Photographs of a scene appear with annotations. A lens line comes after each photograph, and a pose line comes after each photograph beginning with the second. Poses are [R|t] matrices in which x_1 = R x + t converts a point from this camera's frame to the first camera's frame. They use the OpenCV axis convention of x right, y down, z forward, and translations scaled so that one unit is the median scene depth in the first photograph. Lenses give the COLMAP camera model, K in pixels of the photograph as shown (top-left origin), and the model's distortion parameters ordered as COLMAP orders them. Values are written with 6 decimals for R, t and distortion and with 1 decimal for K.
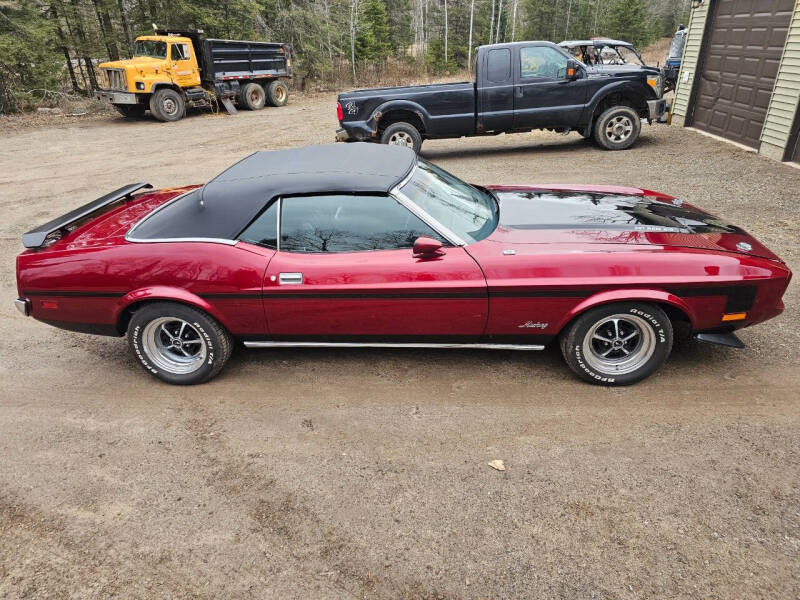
lens RADIAL K [[547.4, 0, 386.5], [0, 547.4, 292.3], [0, 0, 1]] dist [0.061380, -0.058399]
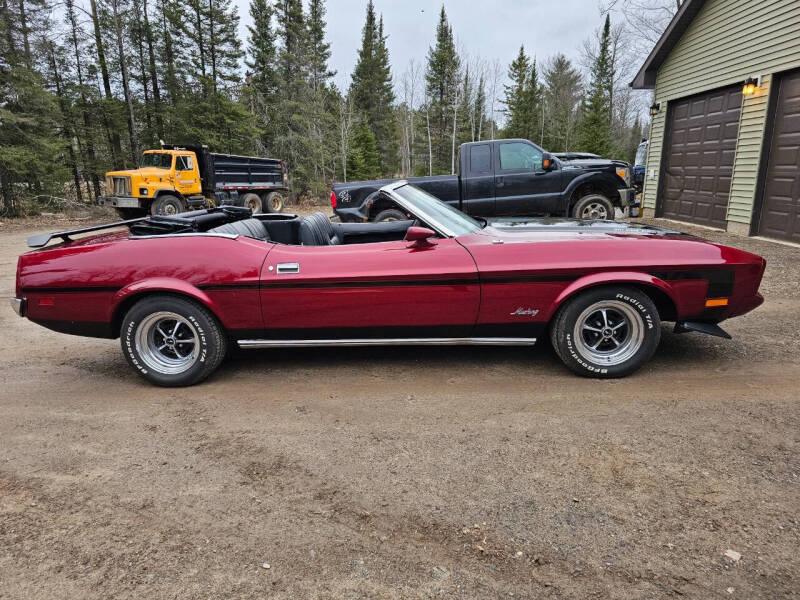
lens RADIAL K [[547.4, 0, 386.6], [0, 547.4, 299.0], [0, 0, 1]] dist [0.061380, -0.058399]
pose [[0.999755, 0.004406, 0.021687, -0.004090], [0.000224, 0.977913, -0.209013, 0.084977], [-0.022129, 0.208967, 0.977672, -0.000033]]
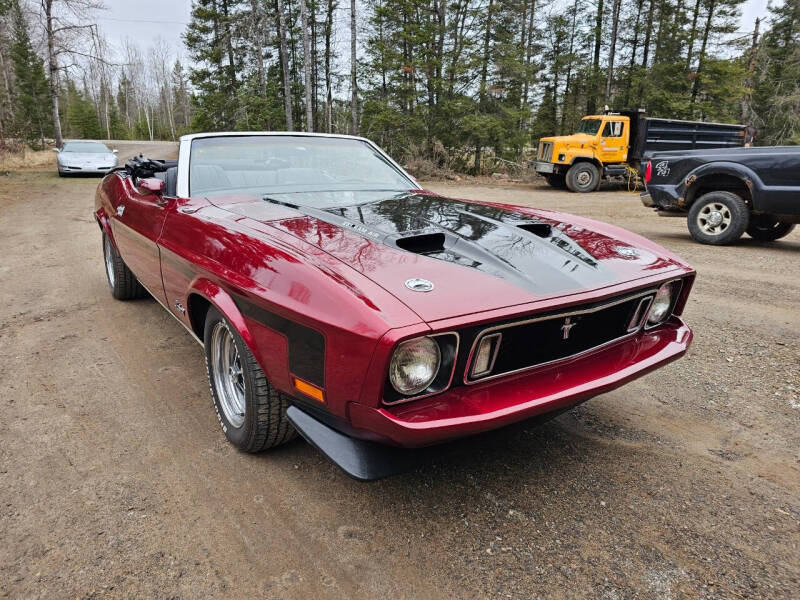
lens RADIAL K [[547.4, 0, 413.6], [0, 547.4, 296.0], [0, 0, 1]] dist [0.061380, -0.058399]
pose [[0.652578, 0.236460, -0.719881, 0.343829], [-0.348192, 0.937391, -0.007734, -0.021781], [0.672981, 0.255704, 0.694054, 0.232108]]
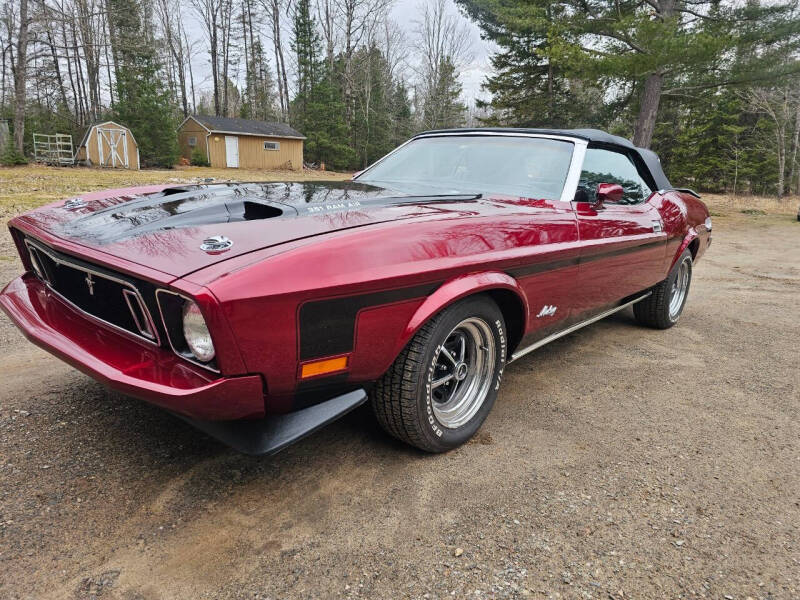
lens RADIAL K [[547.4, 0, 392.9], [0, 547.4, 291.4], [0, 0, 1]] dist [0.061380, -0.058399]
pose [[-0.601415, 0.174832, -0.779573, 0.329555], [-0.373758, 0.800834, 0.467943, -0.152505], [0.706120, 0.572799, -0.416289, 0.549148]]
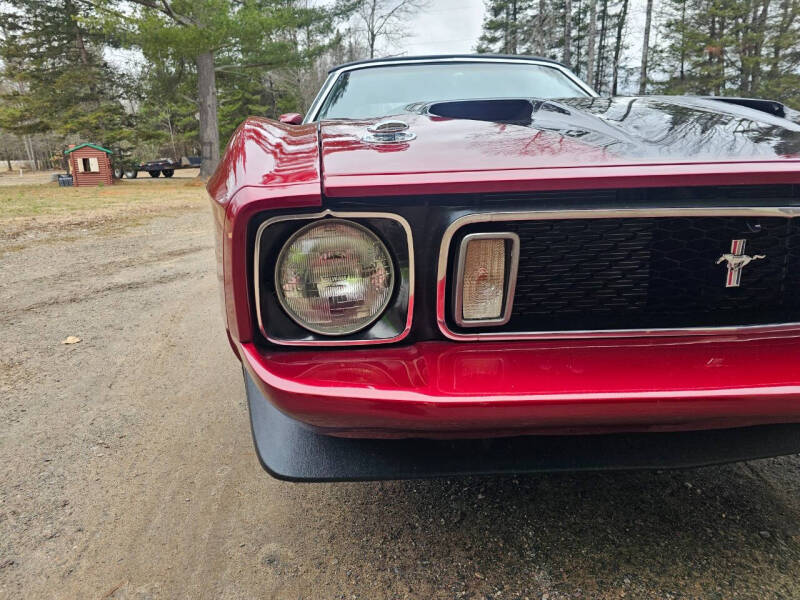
lens RADIAL K [[547.4, 0, 399.8], [0, 547.4, 289.2], [0, 0, 1]] dist [0.061380, -0.058399]
pose [[0.189745, 0.250886, -0.949238, 0.317479], [-0.401263, 0.902190, 0.158242, -0.020379], [0.896094, 0.350869, 0.271858, 0.332479]]
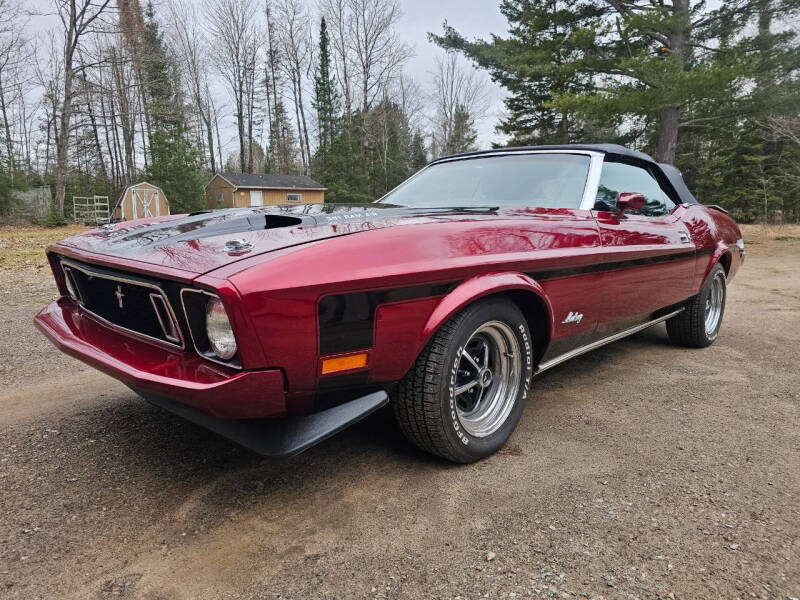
lens RADIAL K [[547.4, 0, 376.9], [0, 547.4, 282.1], [0, 0, 1]] dist [0.061380, -0.058399]
pose [[-0.650015, 0.118907, -0.750560, 0.330869], [-0.315696, 0.856166, 0.409043, -0.141146], [0.691242, 0.502833, -0.518983, 0.557673]]
